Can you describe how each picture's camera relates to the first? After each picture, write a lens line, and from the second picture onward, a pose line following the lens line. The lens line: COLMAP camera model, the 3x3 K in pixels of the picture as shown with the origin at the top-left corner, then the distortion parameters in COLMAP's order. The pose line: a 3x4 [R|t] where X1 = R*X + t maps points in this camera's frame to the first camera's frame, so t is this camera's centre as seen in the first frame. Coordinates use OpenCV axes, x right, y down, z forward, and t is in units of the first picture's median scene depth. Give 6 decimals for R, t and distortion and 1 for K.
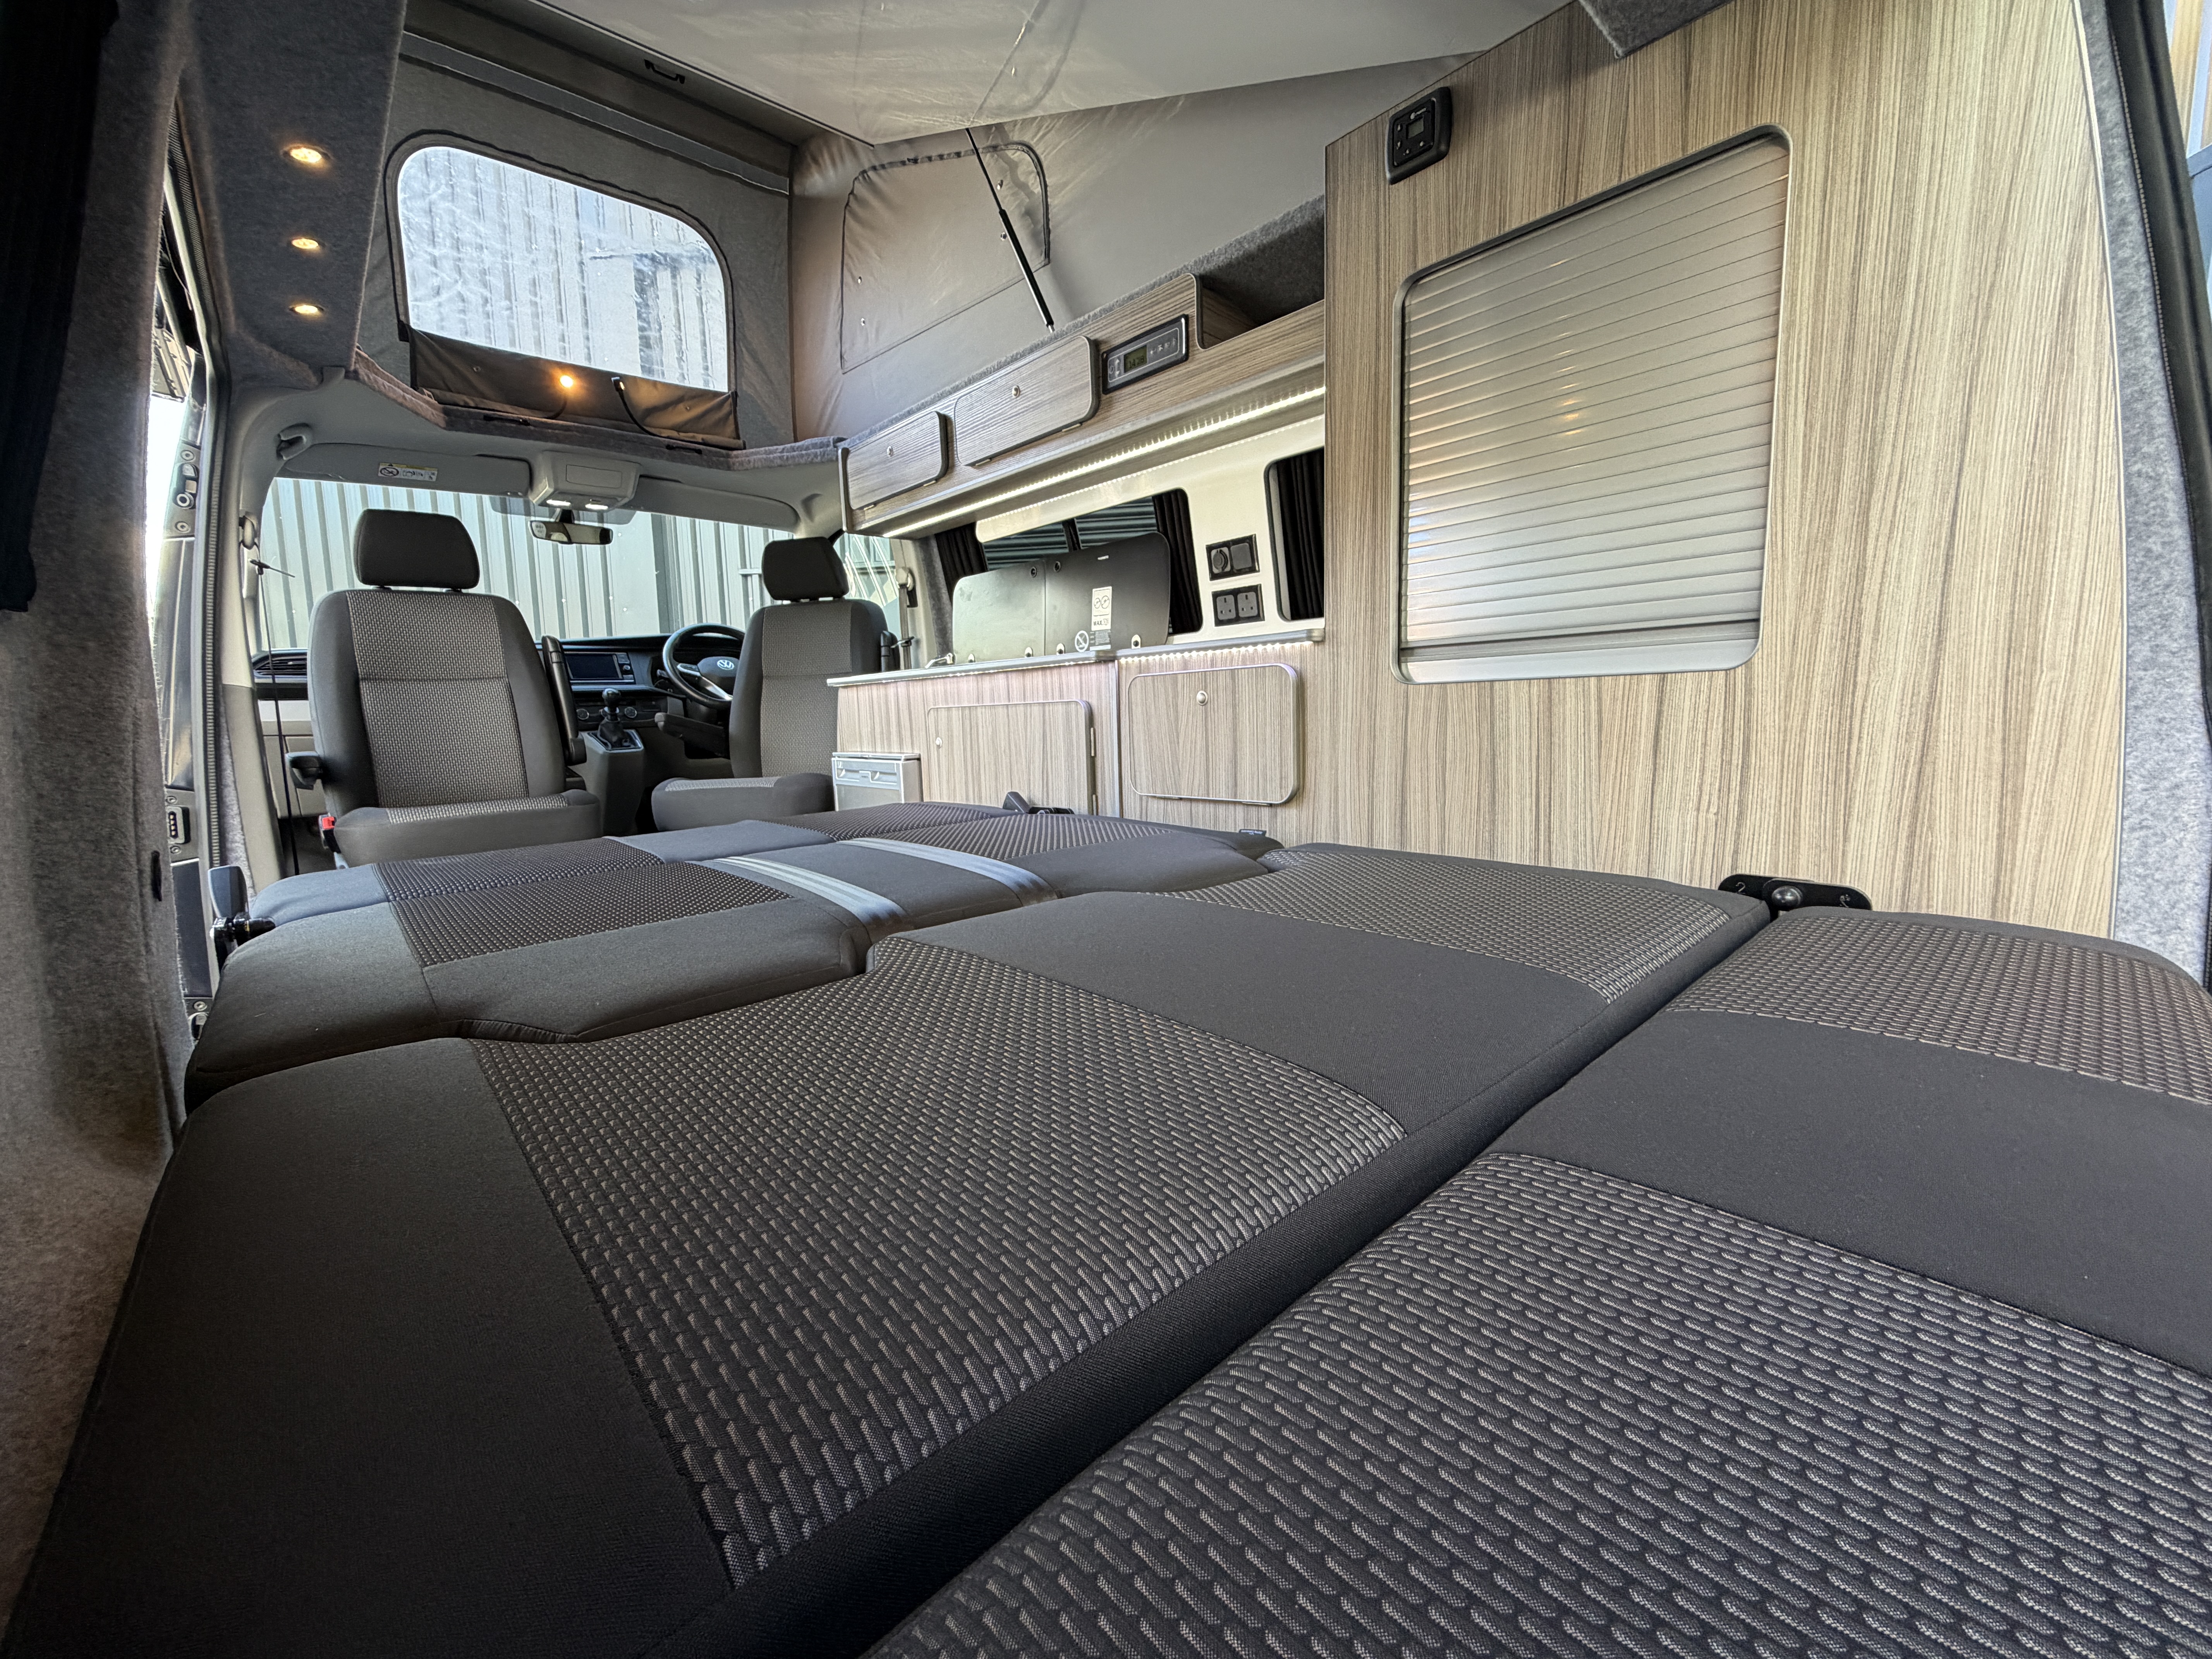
lens RADIAL K [[882.2, 0, 1096.0], [0, 882.2, 837.1], [0, 0, 1]] dist [-0.000628, 0.000538]
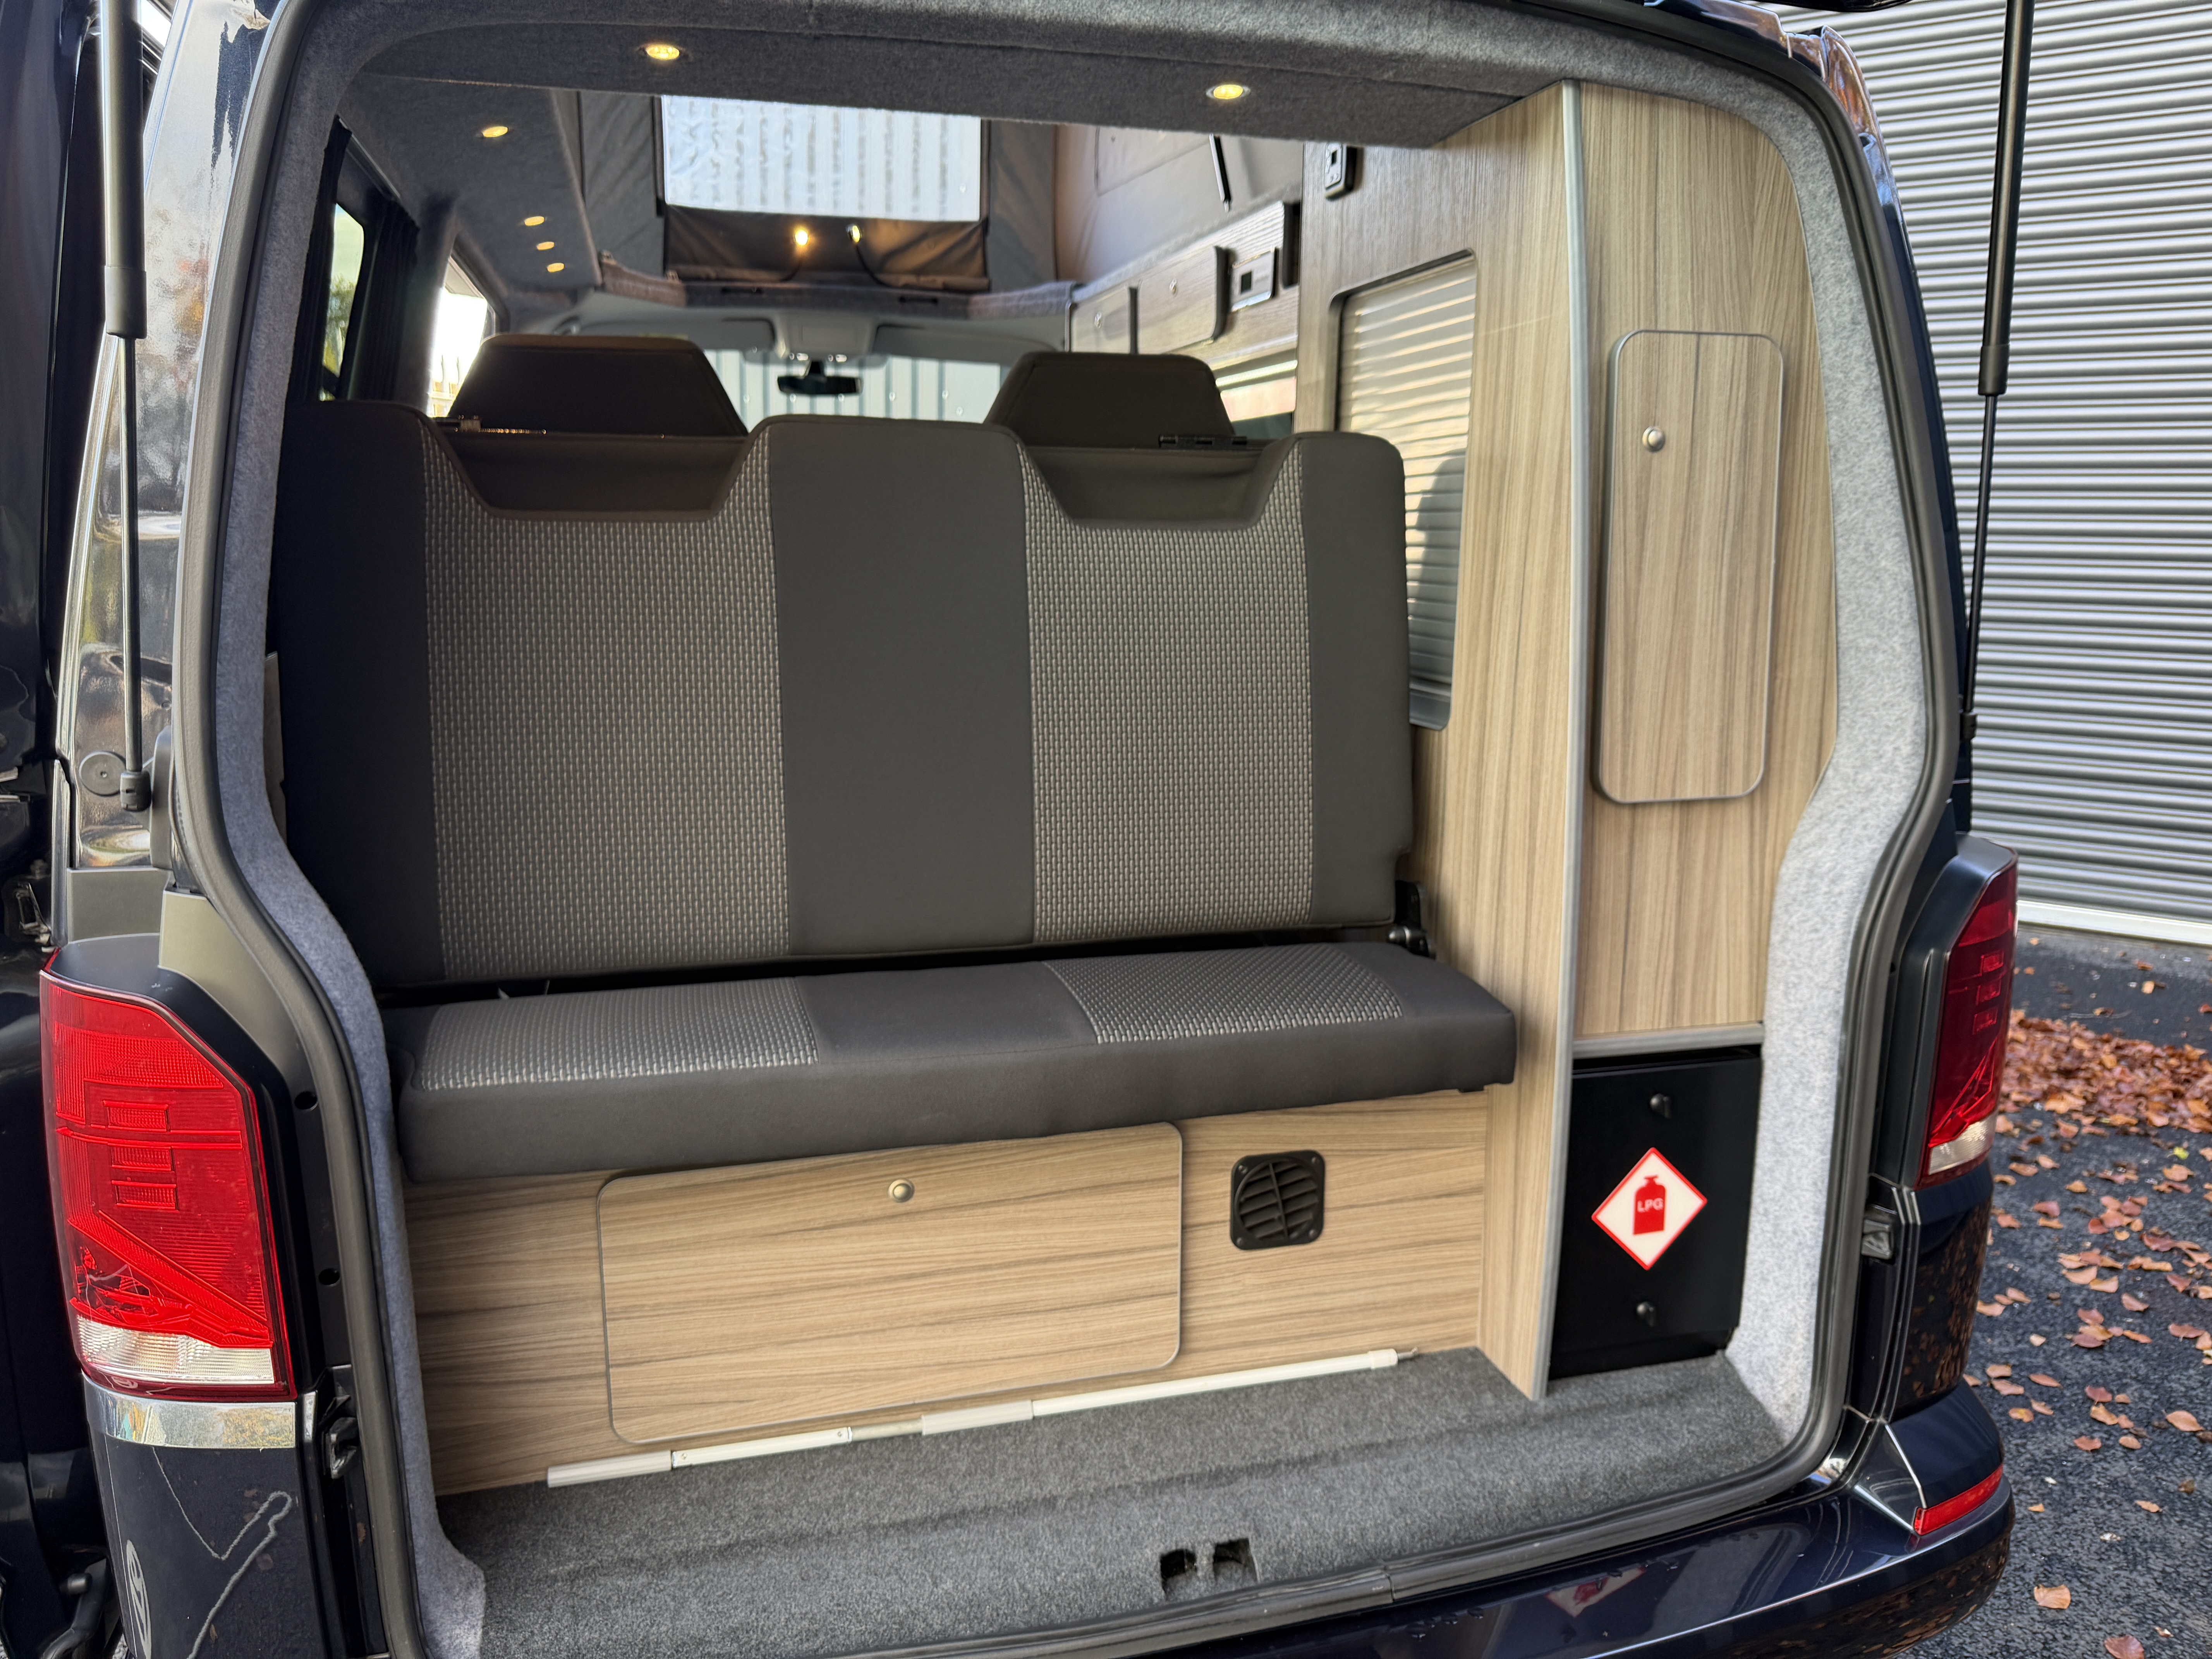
lens RADIAL K [[1567.9, 0, 1111.2], [0, 1567.9, 835.2], [0, 0, 1]] dist [0.059022, -0.074596]
pose [[0.895264, 0.131484, -0.425692, 0.481069], [-0.104275, 0.990761, 0.086718, -0.074650], [0.433161, -0.033247, 0.900703, -0.377637]]
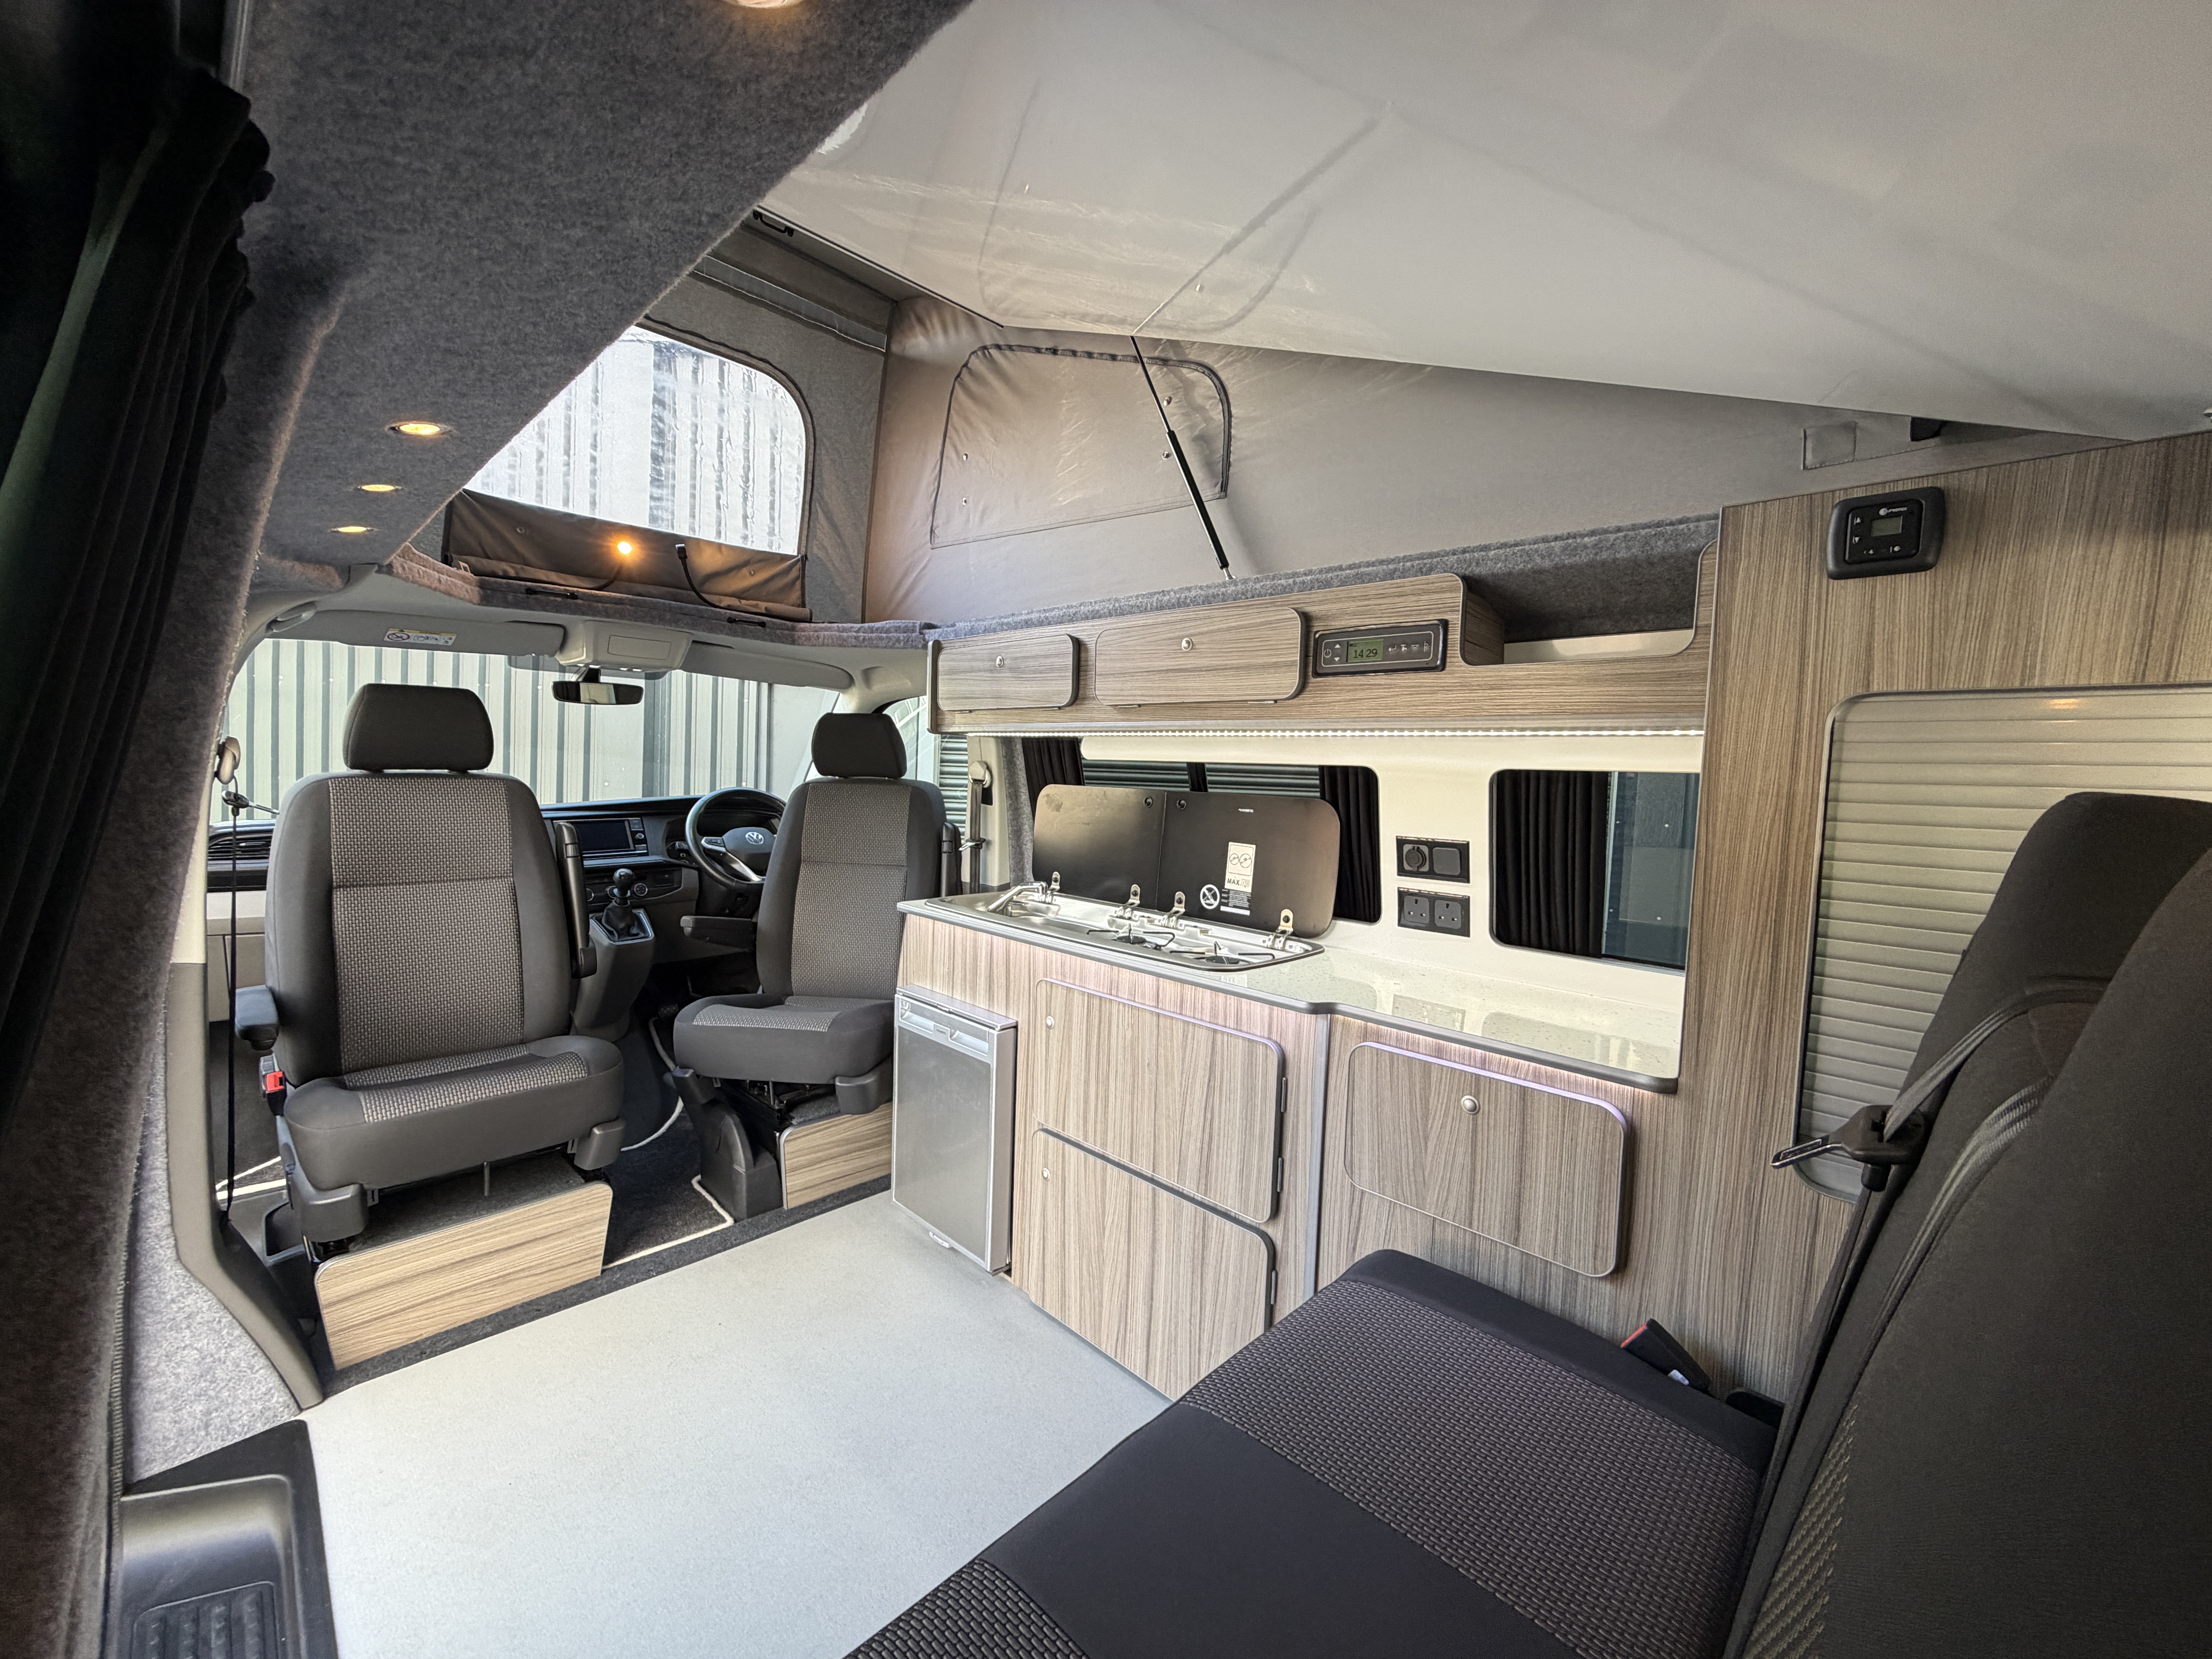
lens RADIAL K [[882.2, 0, 1094.0], [0, 882.2, 834.4], [0, 0, 1]] dist [-0.000628, 0.000538]
pose [[0.996230, 0.063278, 0.059347, -0.176255], [-0.058866, 0.995567, -0.073351, -0.202136], [-0.063725, 0.069581, 0.995539, 0.130758]]
